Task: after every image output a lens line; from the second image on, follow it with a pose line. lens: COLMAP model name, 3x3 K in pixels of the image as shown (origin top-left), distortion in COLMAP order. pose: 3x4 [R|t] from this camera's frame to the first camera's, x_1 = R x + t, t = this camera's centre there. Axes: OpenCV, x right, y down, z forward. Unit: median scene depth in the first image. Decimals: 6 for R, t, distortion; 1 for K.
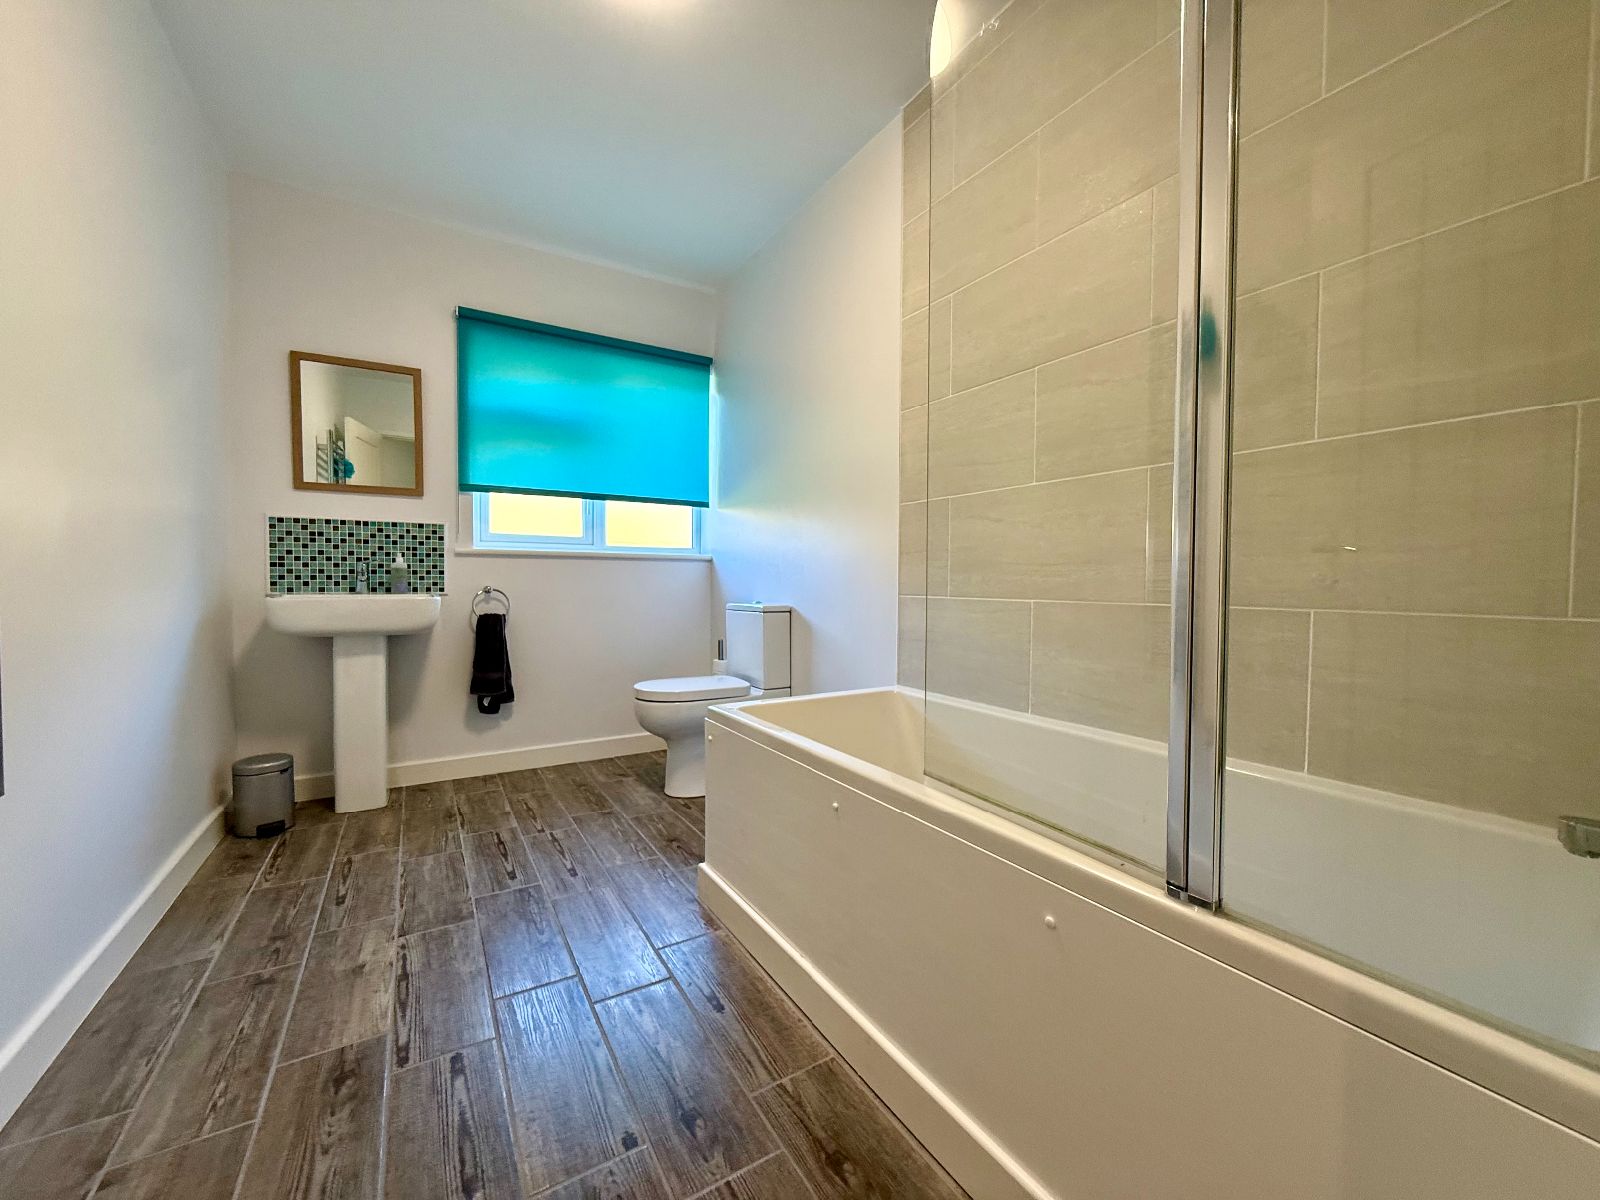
lens RADIAL K [[634.0, 0, 801.6], [0, 634.0, 598.9], [0, 0, 1]] dist [0.004231, -0.000065]
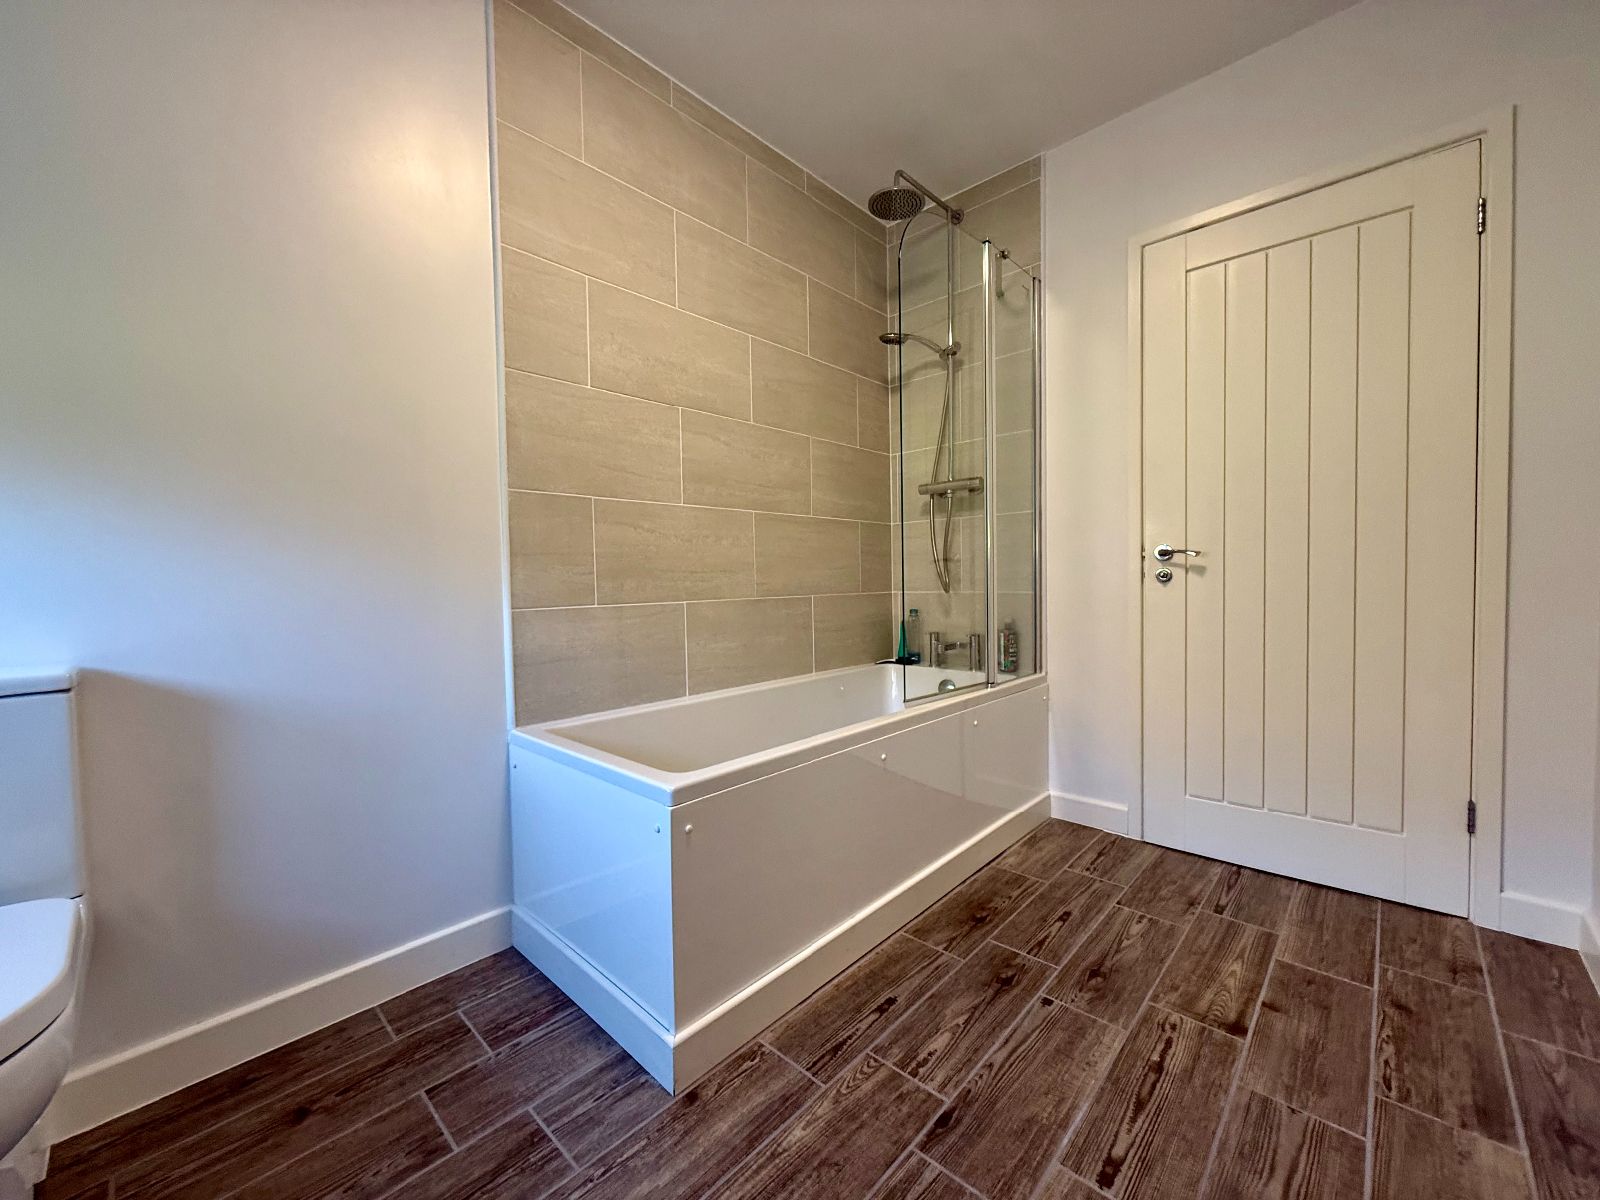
lens RADIAL K [[634.0, 0, 802.0], [0, 634.0, 598.1], [0, 0, 1]] dist [0.004231, -0.000065]
pose [[-0.268317, -0.035017, 0.962694, -1.168965], [0.041618, 0.997985, 0.047900, -0.072874], [-0.962431, 0.052917, -0.266319, 1.517135]]
